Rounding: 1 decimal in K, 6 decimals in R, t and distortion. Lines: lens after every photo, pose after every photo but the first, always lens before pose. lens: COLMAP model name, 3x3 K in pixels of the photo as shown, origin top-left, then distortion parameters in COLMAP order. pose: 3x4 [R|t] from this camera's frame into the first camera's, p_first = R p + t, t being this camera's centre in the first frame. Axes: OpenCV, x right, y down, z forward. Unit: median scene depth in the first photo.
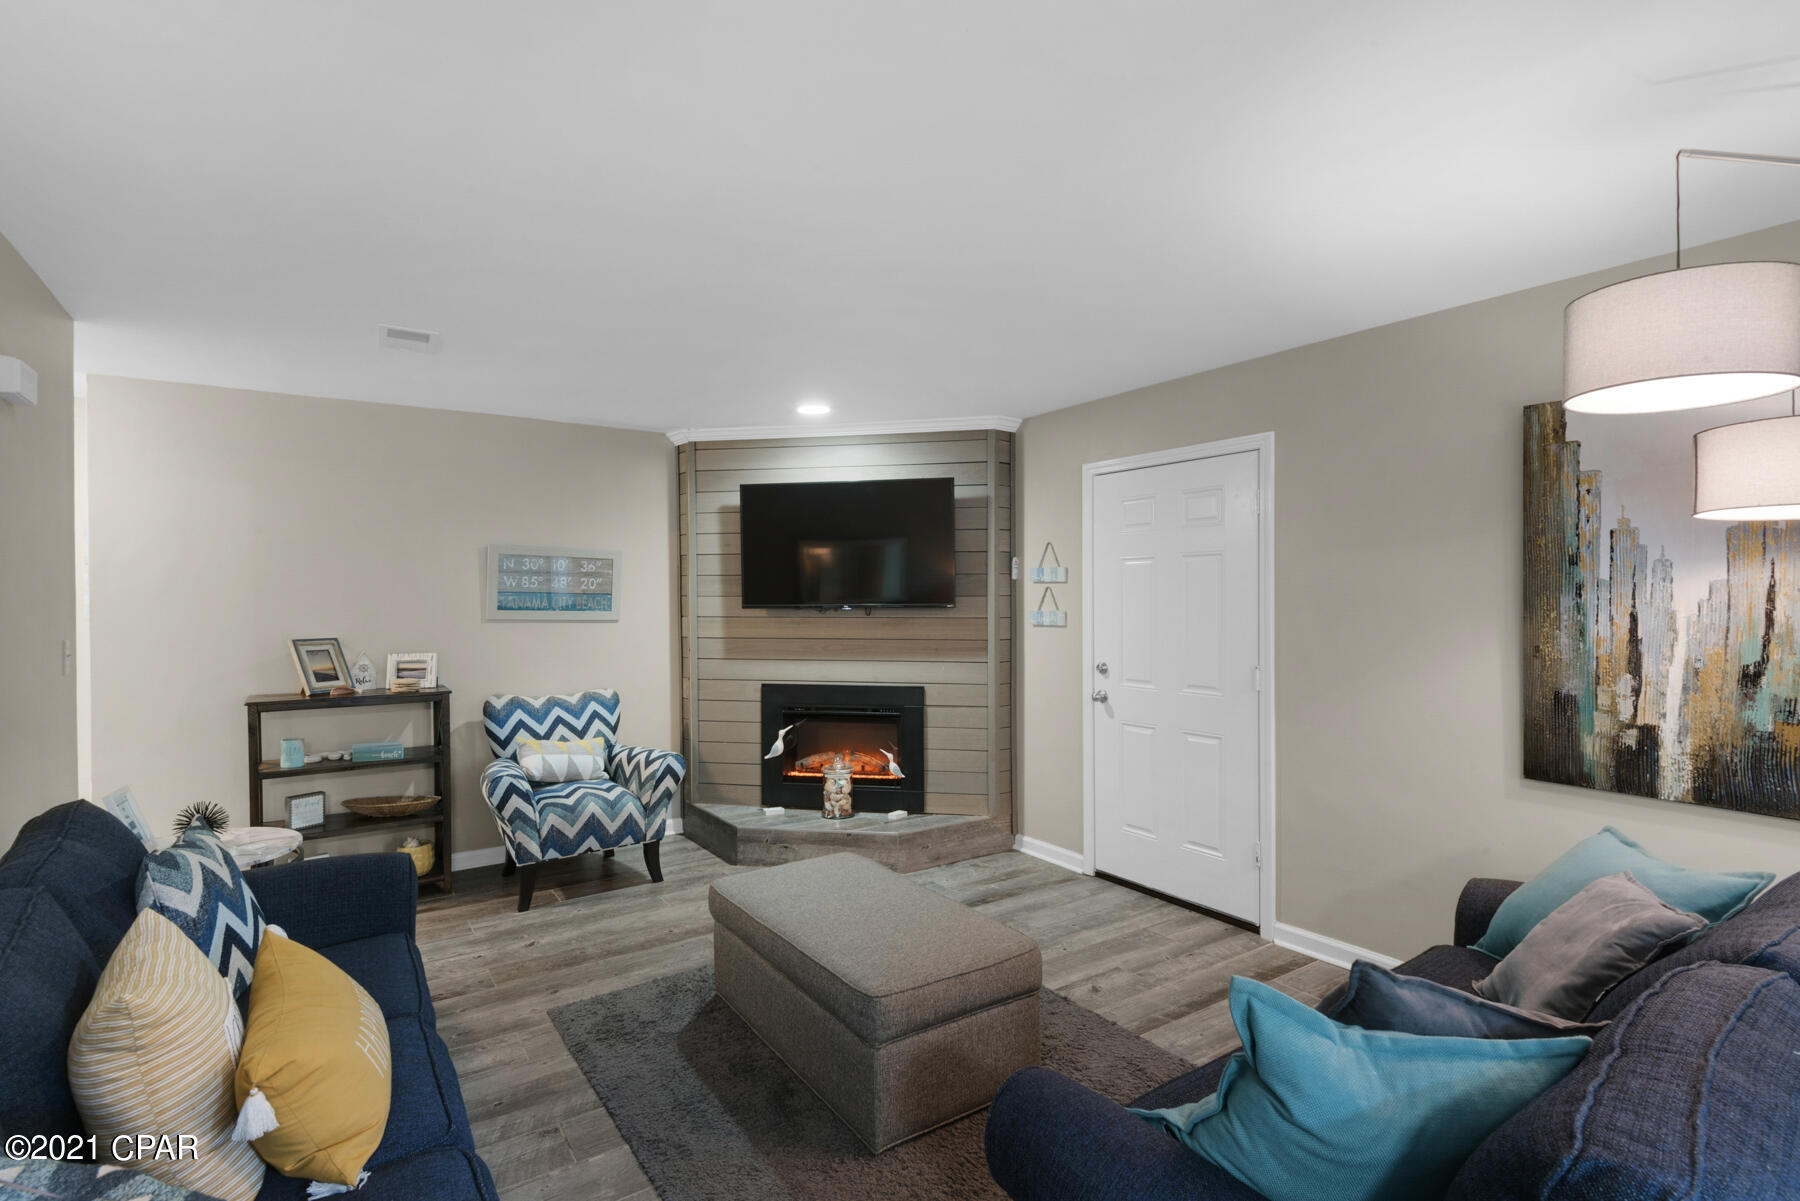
lens RADIAL K [[859.3, 0, 900.0], [0, 859.3, 600.5], [0, 0, 1]] dist [-0.000425, -0.000228]
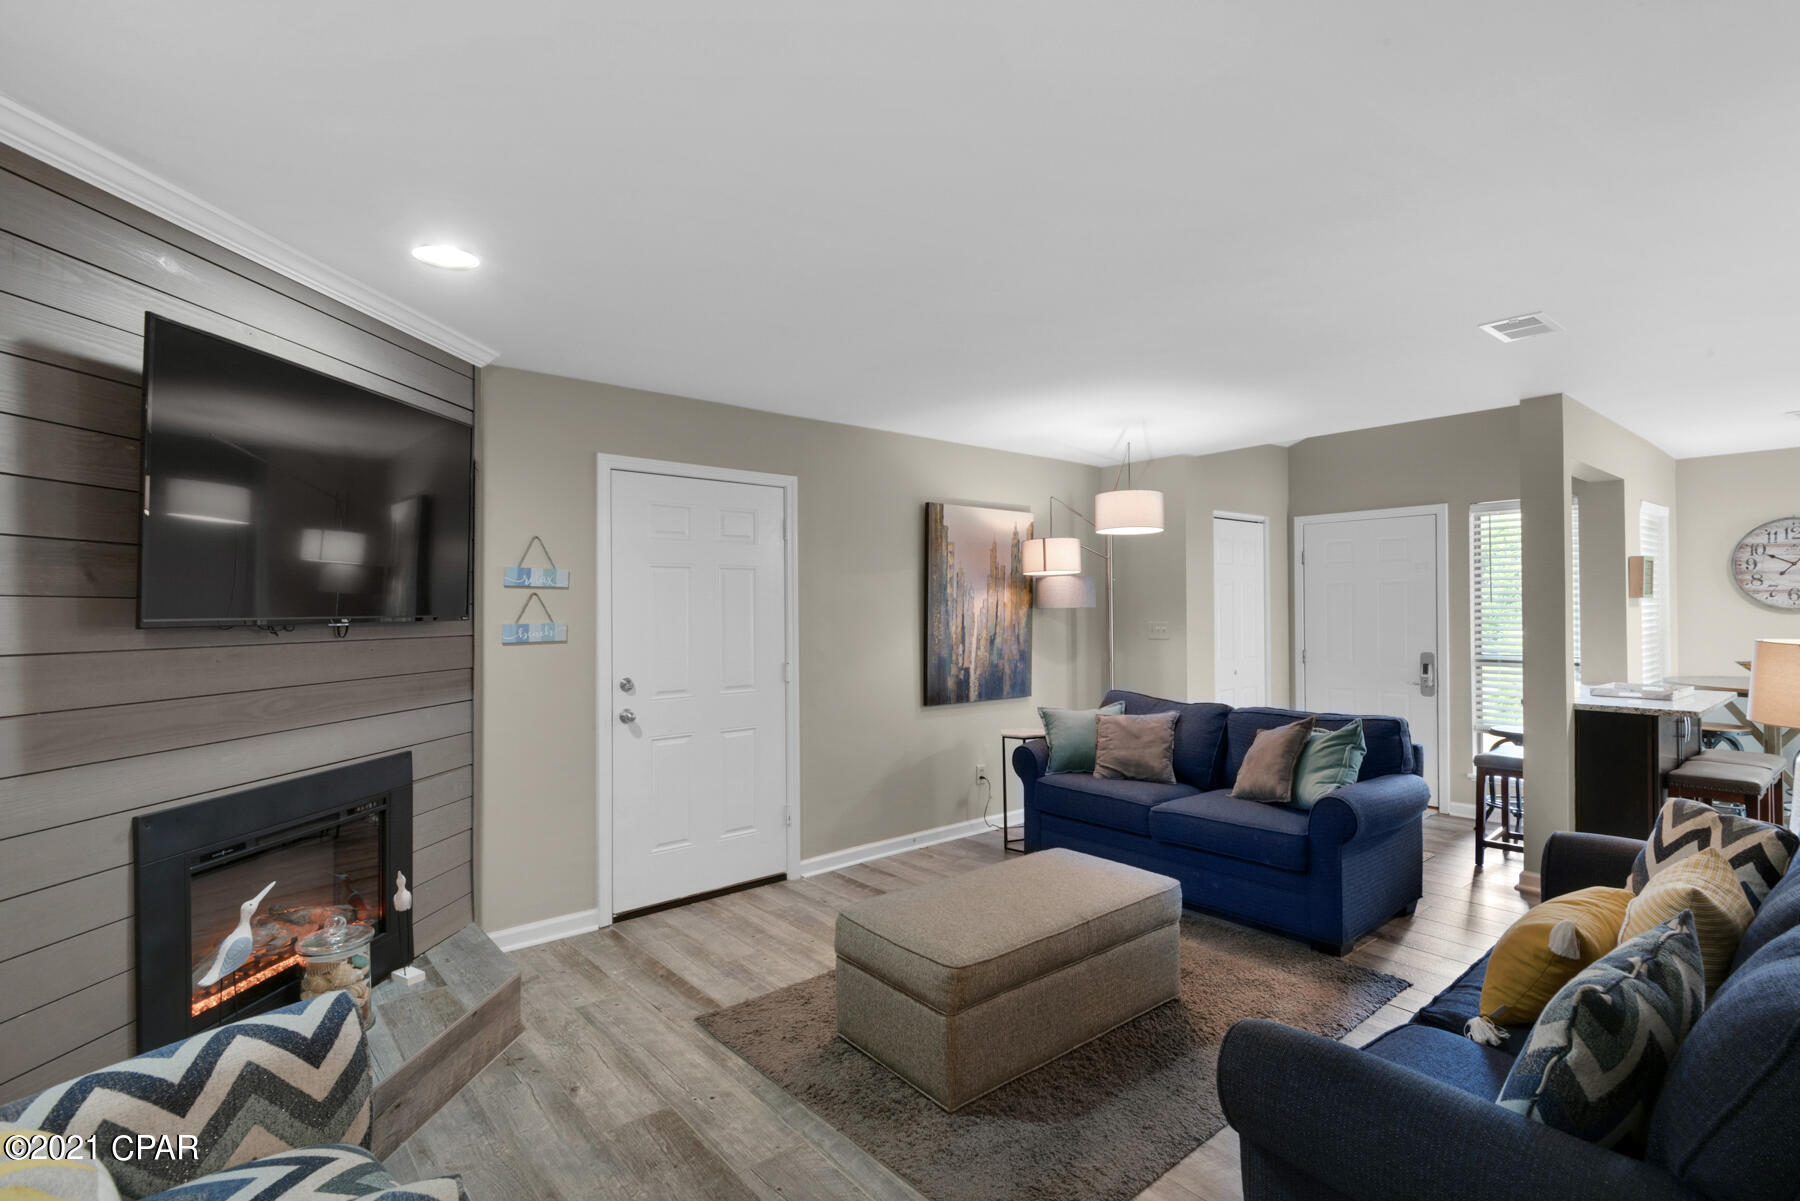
lens RADIAL K [[859.4, 0, 917.2], [0, 859.4, 600.6], [0, 0, 1]] dist [-0.000177, -0.000046]
pose [[-0.117129, 0.016995, 0.992971, -0.700811], [0.011579, 0.999809, -0.015746, 0.008140], [-0.993049, 0.009653, -0.117303, 0.802919]]
